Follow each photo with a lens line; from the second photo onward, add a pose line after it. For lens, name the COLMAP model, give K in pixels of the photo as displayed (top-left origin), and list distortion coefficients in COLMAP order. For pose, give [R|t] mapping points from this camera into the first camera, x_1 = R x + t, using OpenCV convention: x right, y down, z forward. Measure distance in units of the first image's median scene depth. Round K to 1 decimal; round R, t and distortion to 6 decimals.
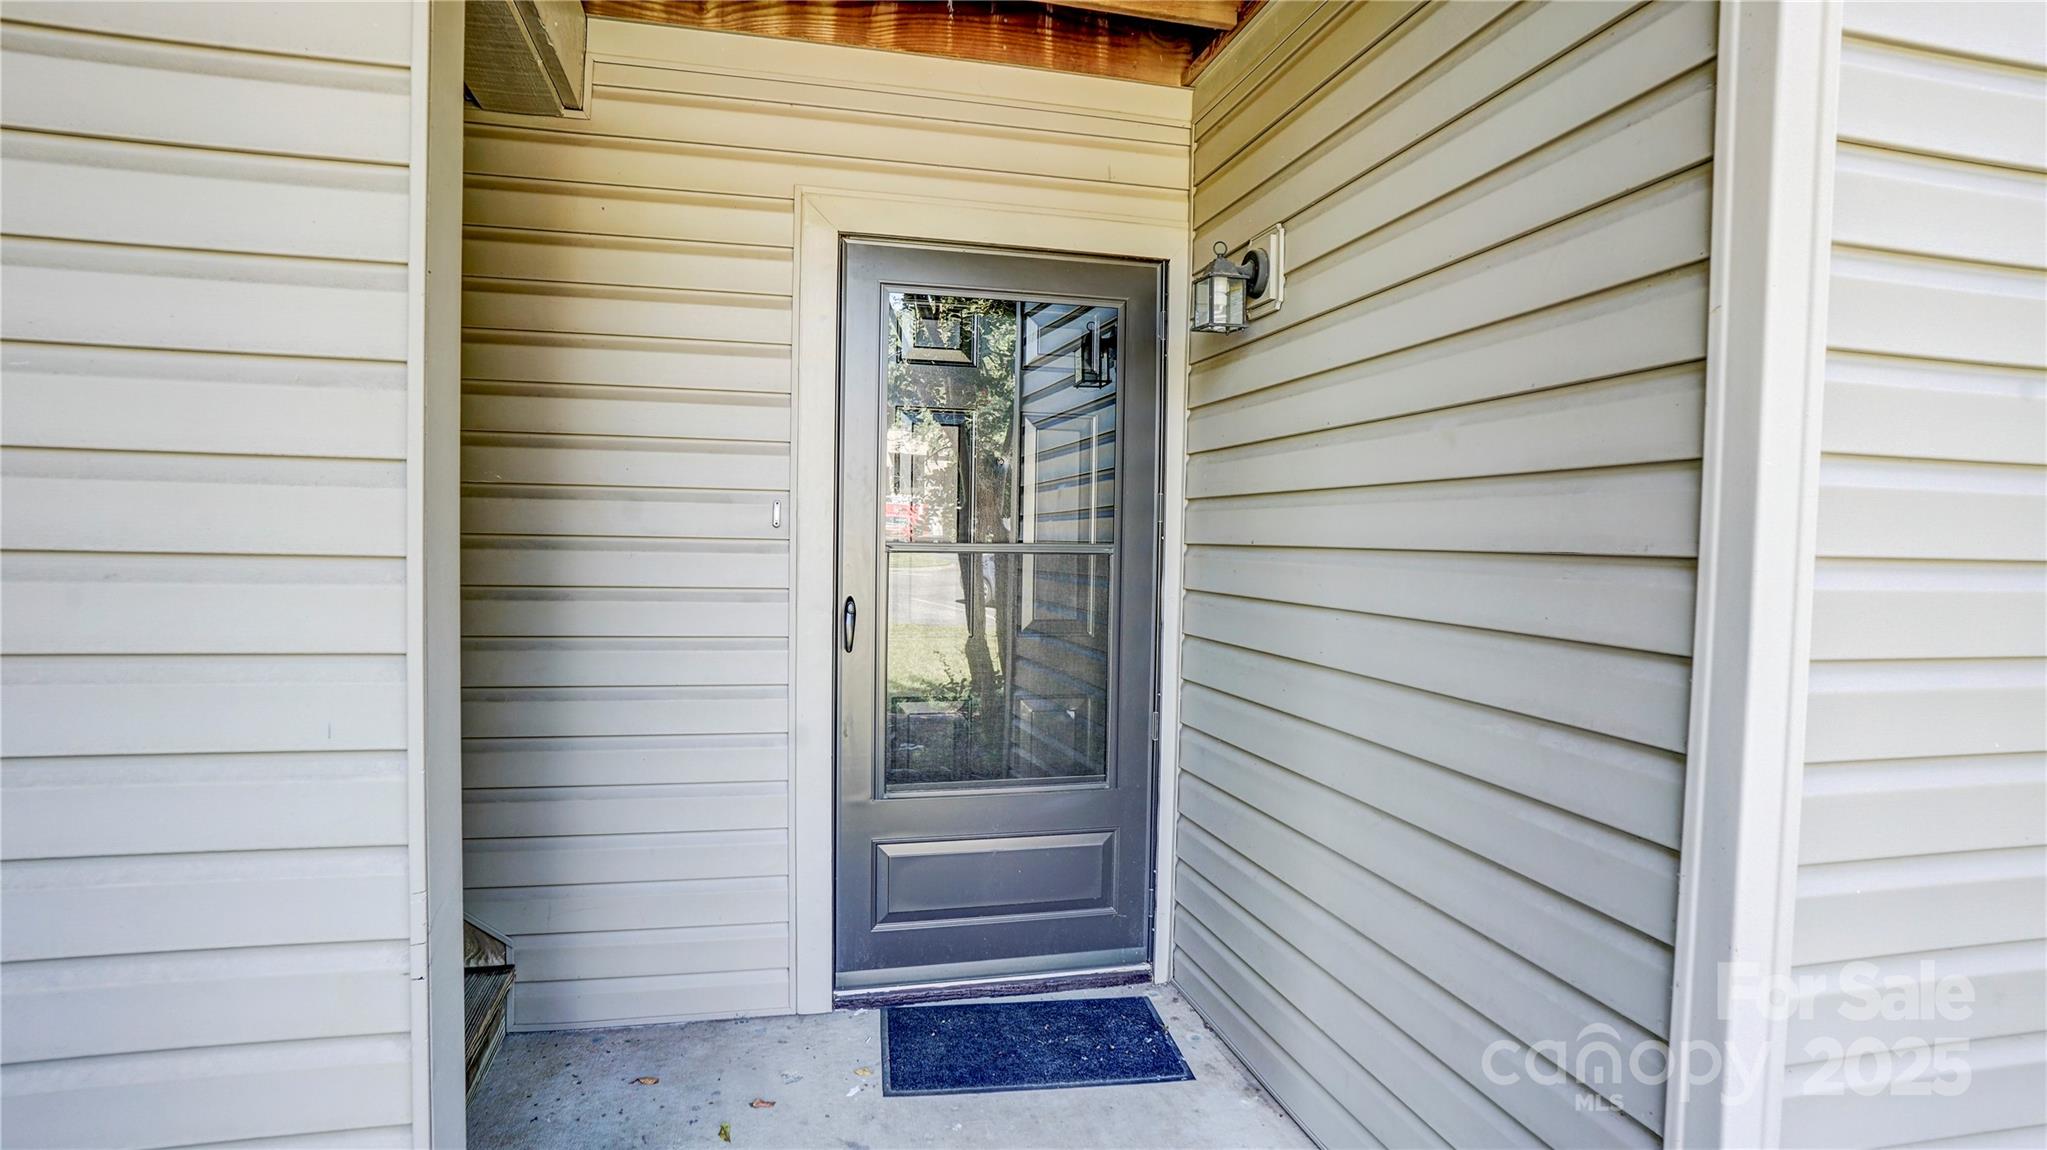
lens RADIAL K [[1064.6, 0, 1021.9], [0, 1064.6, 571.8], [0, 0, 1]] dist [-0.079505, 0.046912]
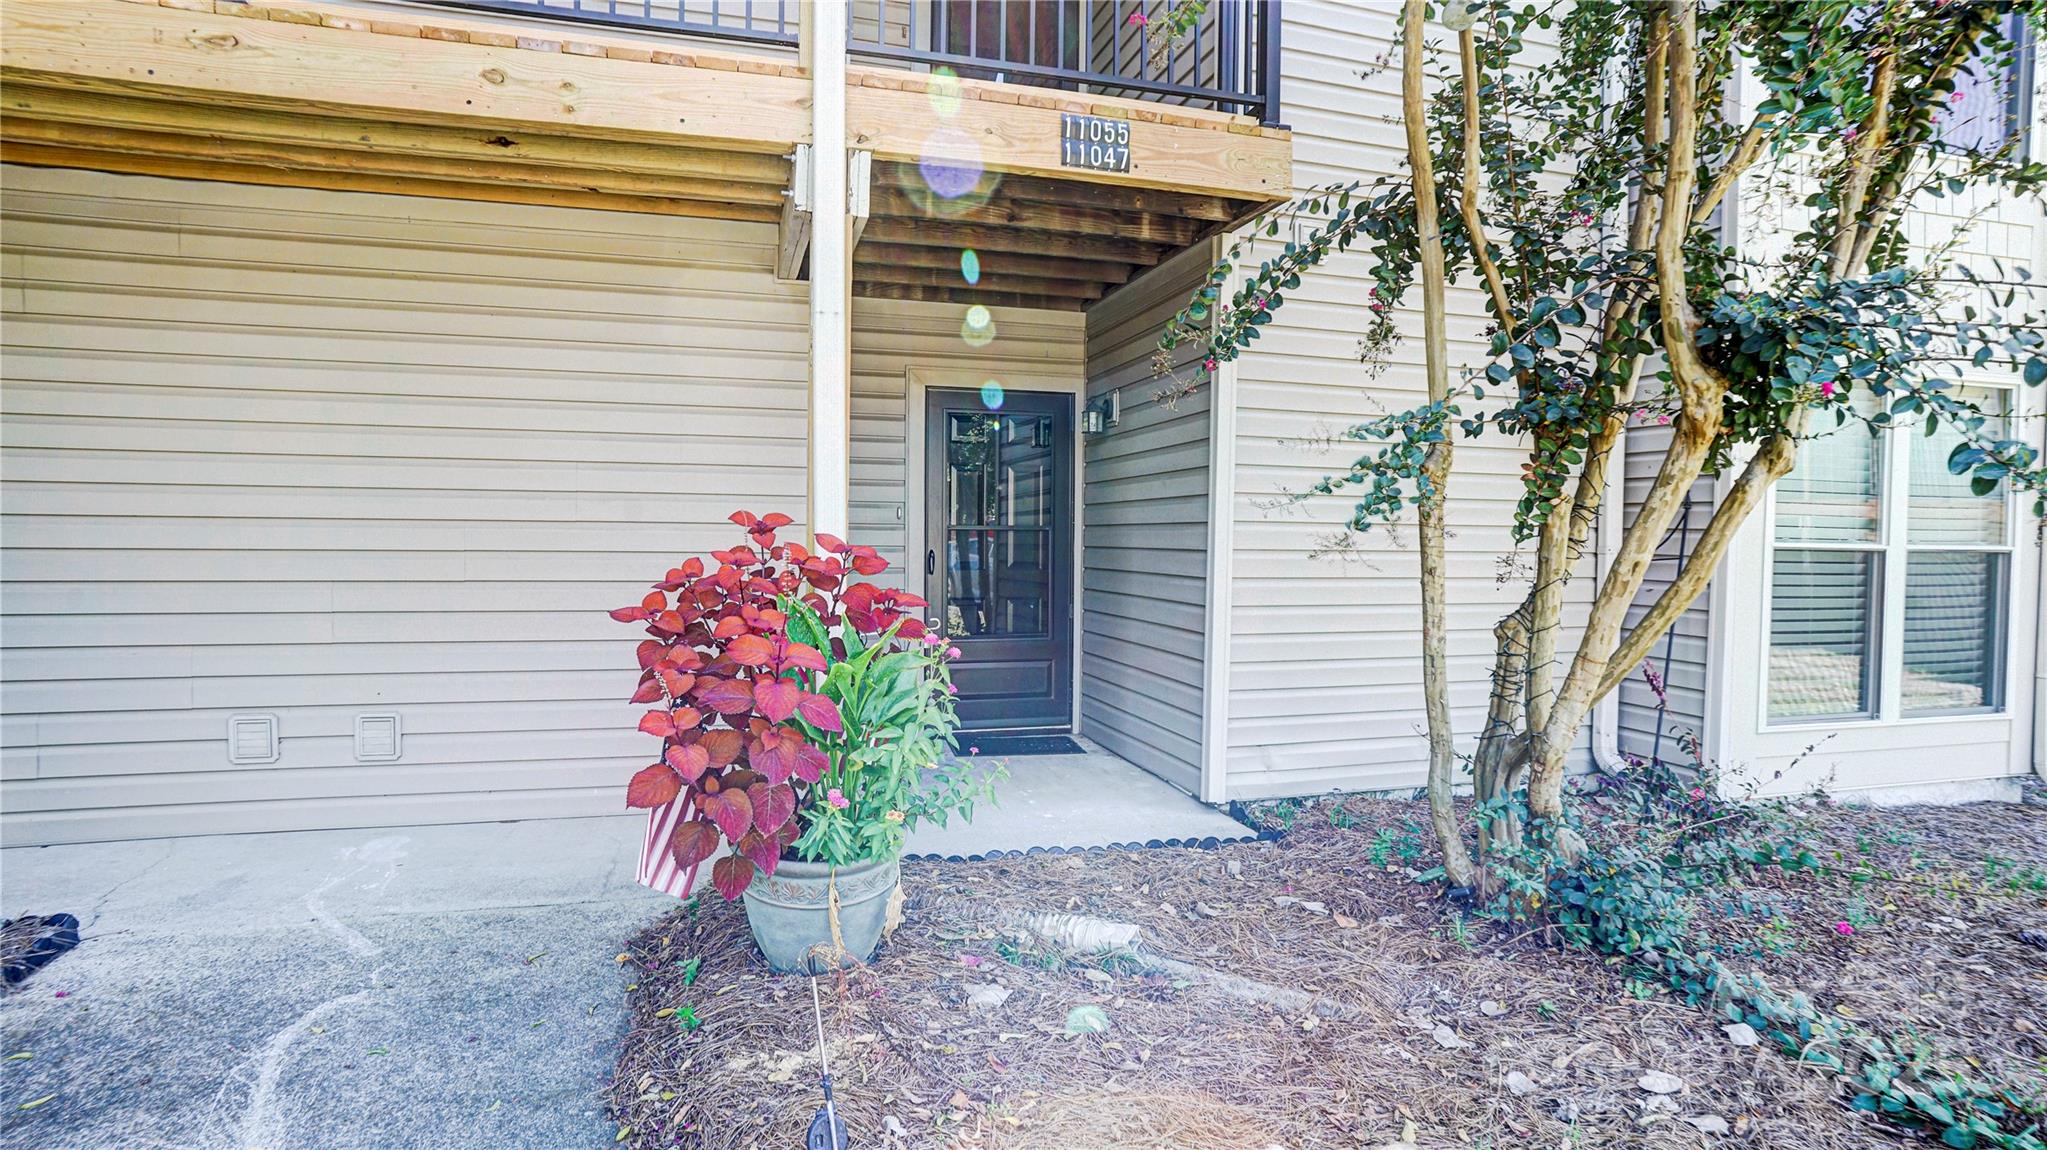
lens RADIAL K [[1064.6, 0, 1021.9], [0, 1064.6, 571.8], [0, 0, 1]] dist [-0.079505, 0.046912]
pose [[0.999757, -0.008351, 0.020383, -0.017906], [0.008100, 0.999891, 0.012371, 0.041466], [-0.020484, -0.012203, 0.999716, -1.212456]]
